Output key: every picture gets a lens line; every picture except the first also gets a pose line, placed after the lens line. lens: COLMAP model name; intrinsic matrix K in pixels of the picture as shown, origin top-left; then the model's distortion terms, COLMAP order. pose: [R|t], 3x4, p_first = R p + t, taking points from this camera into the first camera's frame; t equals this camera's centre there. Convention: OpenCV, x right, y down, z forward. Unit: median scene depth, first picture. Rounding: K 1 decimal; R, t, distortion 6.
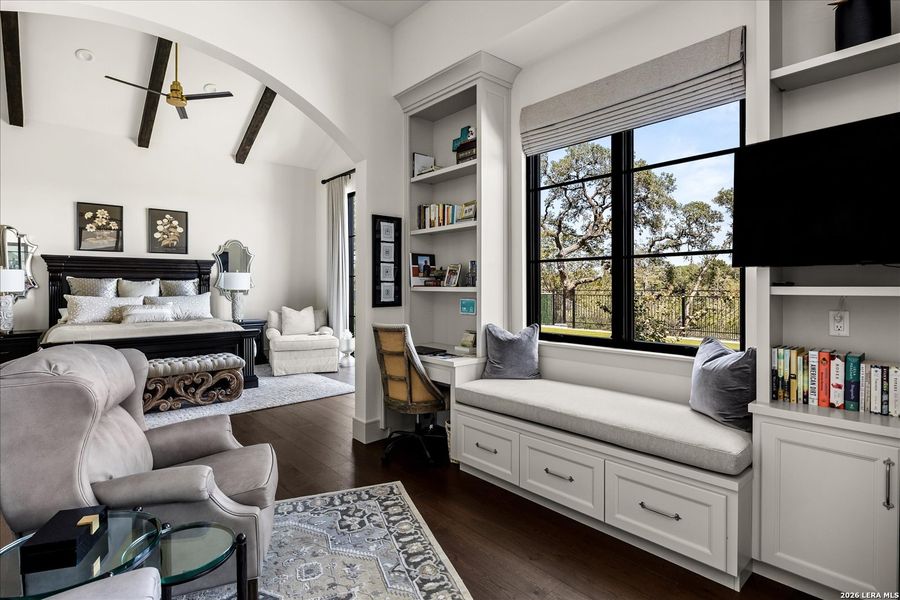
lens RADIAL K [[449.8, 0, 451.8], [0, 449.8, 290.8], [0, 0, 1]] dist [-0.015984, 0.000561]
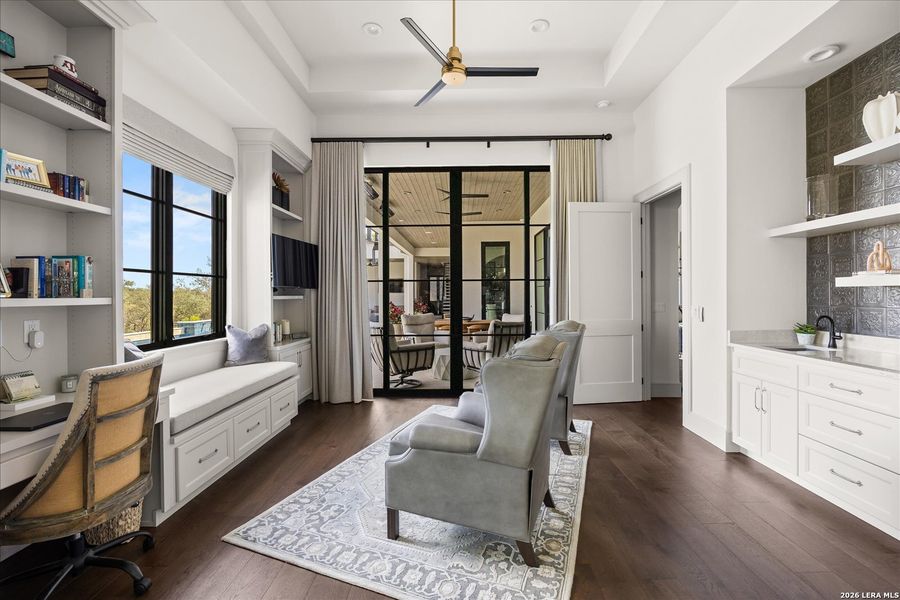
lens RADIAL K [[390.8, 0, 452.8], [0, 390.8, 296.0], [0, 0, 1]] dist [-0.018222, 0.001857]
pose [[-0.733809, -0.000102, 0.679356, -0.250781], [0.009195, 0.999907, 0.010082, -0.004114], [-0.679294, 0.013645, -0.733740, 0.342631]]
